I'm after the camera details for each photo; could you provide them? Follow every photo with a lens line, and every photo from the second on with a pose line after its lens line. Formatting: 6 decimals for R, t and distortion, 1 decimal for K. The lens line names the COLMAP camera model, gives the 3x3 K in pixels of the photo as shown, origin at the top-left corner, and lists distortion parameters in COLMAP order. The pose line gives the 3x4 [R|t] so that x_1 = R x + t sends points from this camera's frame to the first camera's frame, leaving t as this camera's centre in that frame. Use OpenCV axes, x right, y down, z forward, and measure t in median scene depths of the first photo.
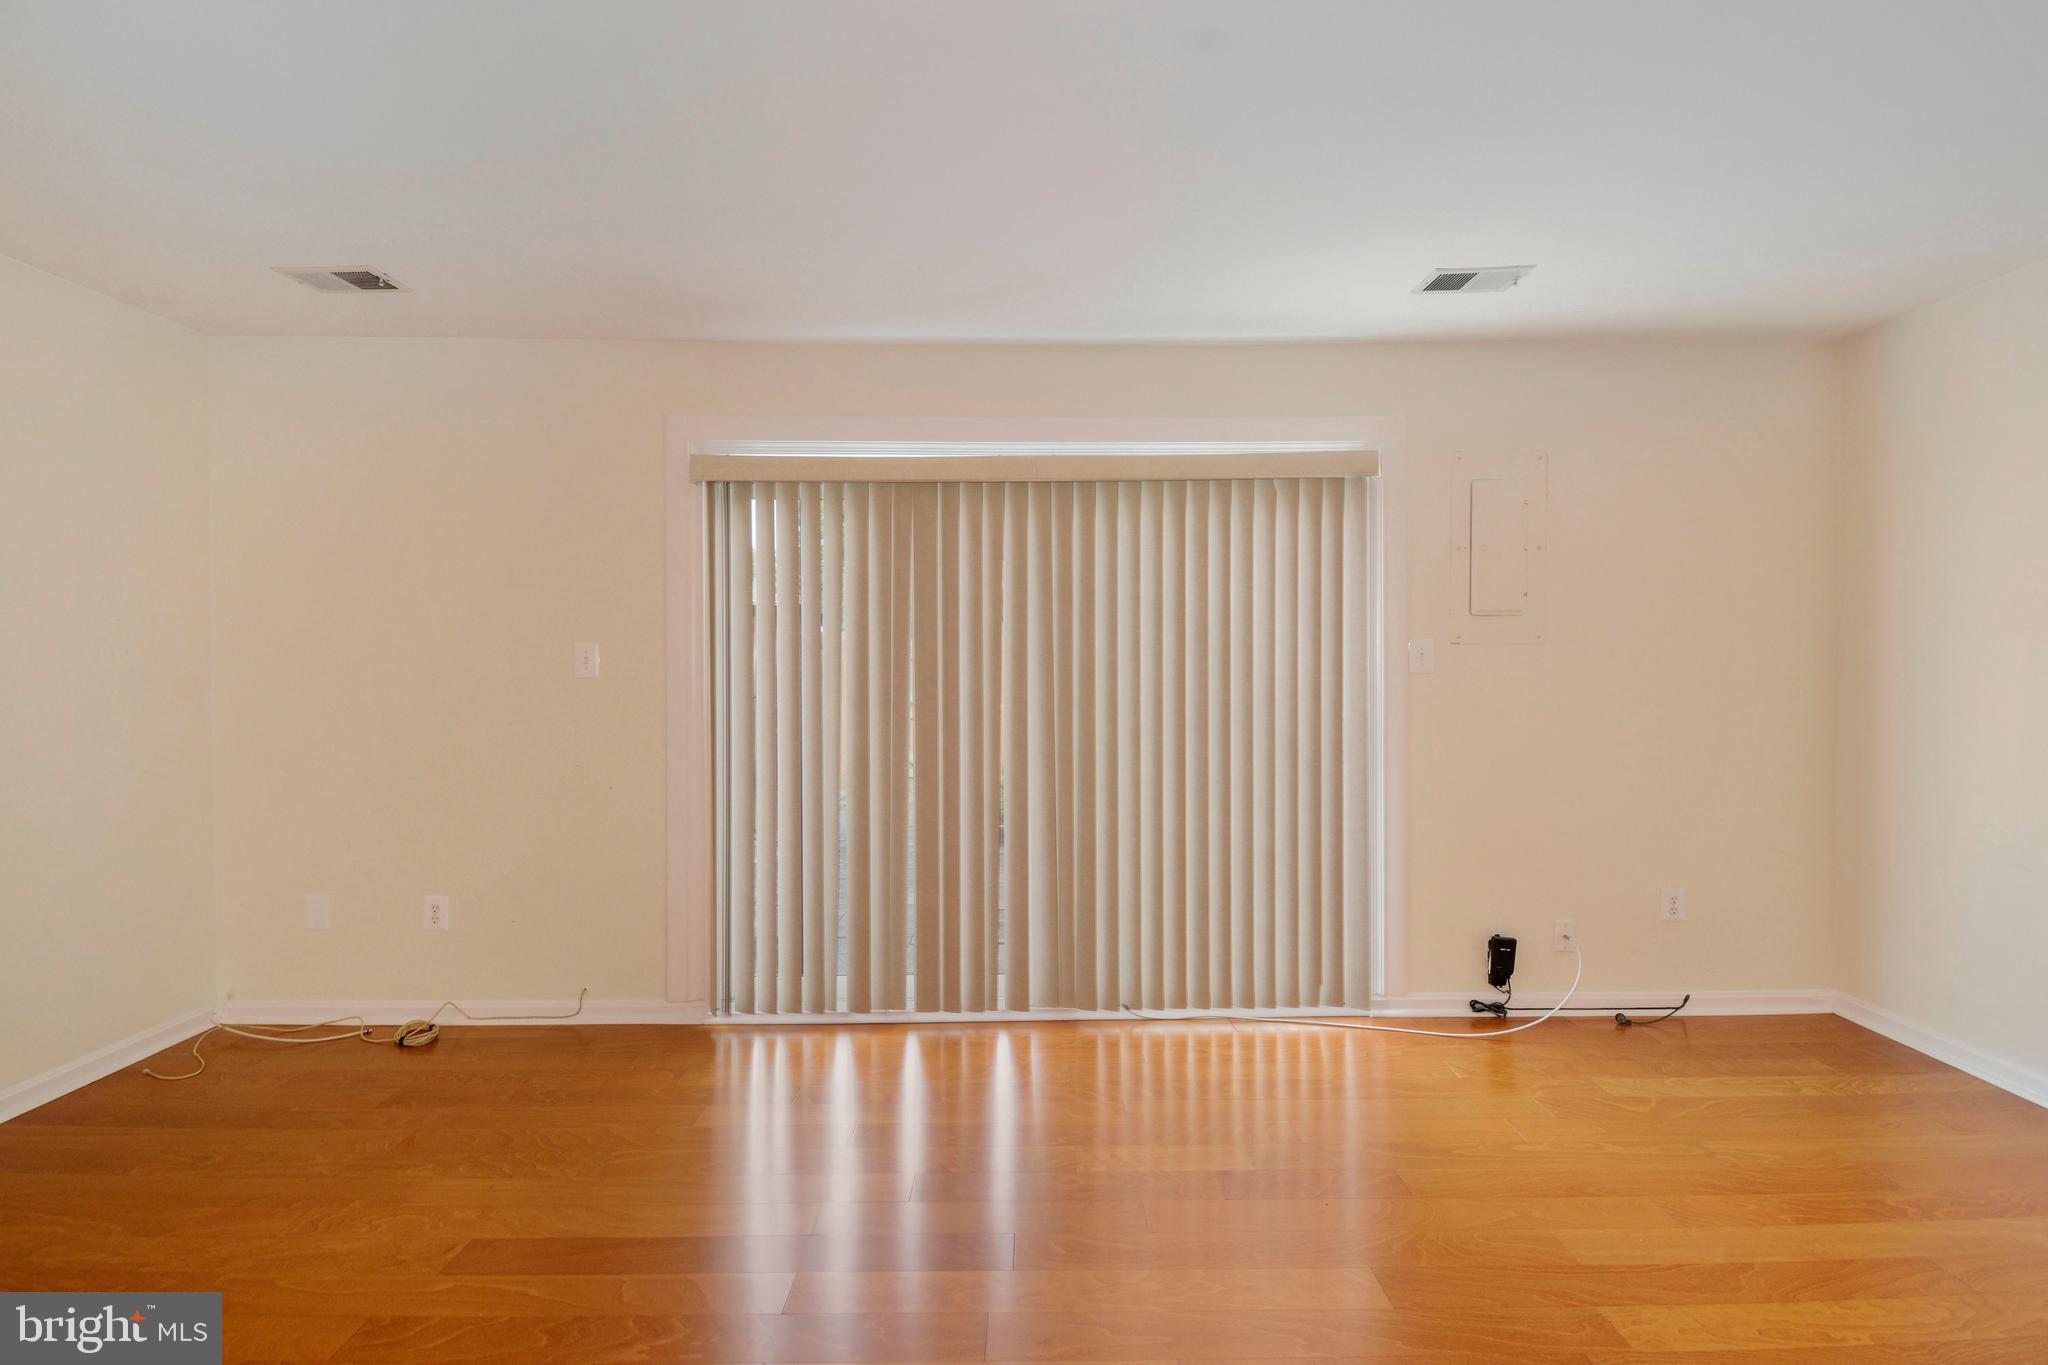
lens RADIAL K [[929.5, 0, 1031.0], [0, 929.5, 676.3], [0, 0, 1]] dist [0.012252, -0.007058]
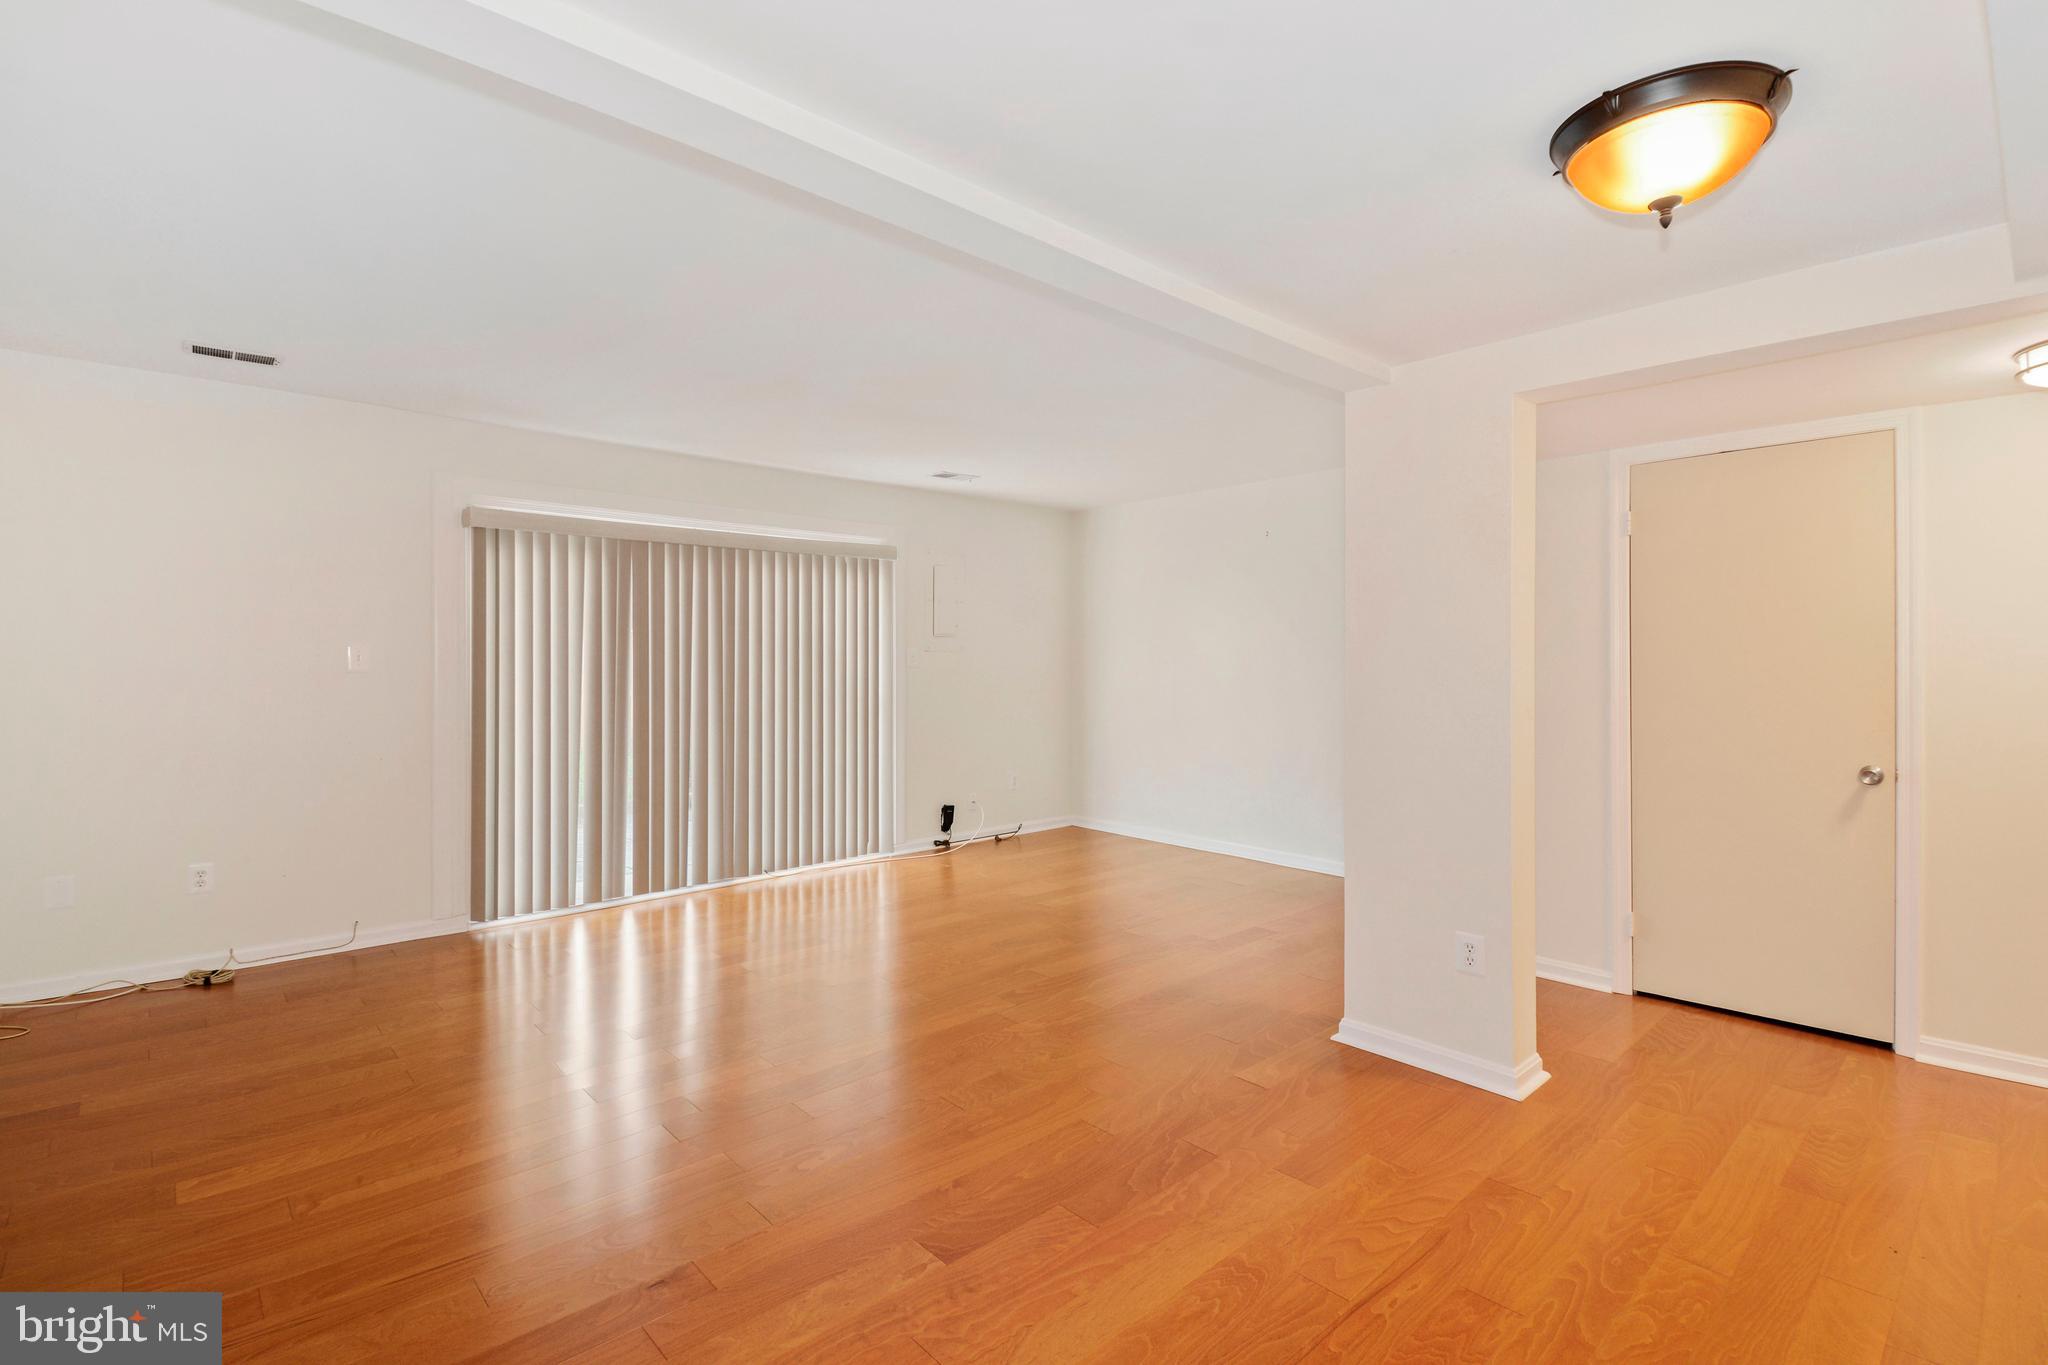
lens RADIAL K [[929.5, 0, 1009.0], [0, 929.5, 668.6], [0, 0, 1]] dist [0.012252, -0.007058]
pose [[0.753557, -0.001974, 0.657380, -0.654611], [0.005831, 0.999976, -0.003681, 0.007758], [-0.657357, 0.006607, 0.753551, -0.520810]]
